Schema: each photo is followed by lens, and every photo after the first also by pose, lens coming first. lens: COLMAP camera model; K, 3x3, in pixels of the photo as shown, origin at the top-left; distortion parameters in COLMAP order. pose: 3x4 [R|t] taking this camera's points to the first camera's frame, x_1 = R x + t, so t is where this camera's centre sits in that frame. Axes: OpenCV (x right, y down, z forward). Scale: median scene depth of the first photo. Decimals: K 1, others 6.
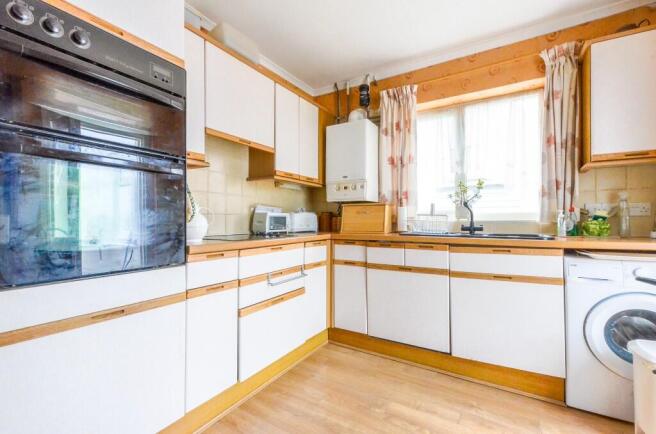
lens RADIAL K [[281.5, 0, 330.0], [0, 281.5, 219.9], [0, 0, 1]] dist [-0.000521, -0.001658]
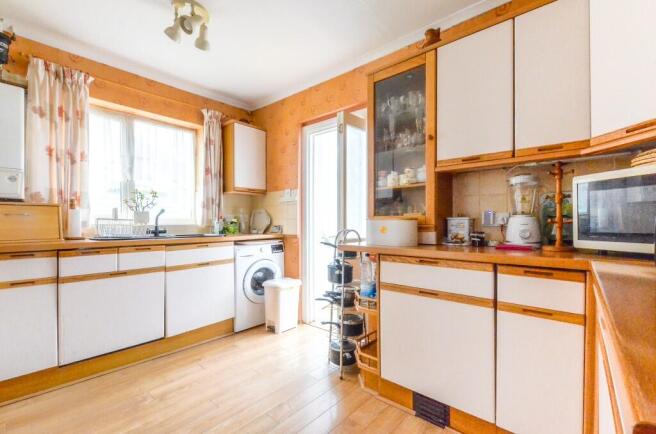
lens RADIAL K [[281.5, 0, 331.1], [0, 281.5, 220.8], [0, 0, 1]] dist [-0.000521, -0.001658]
pose [[0.182666, 0.009447, 0.983130, -0.555908], [0.000904, 0.999952, -0.009777, -0.002089], [-0.983175, 0.002674, 0.182649, 0.082317]]
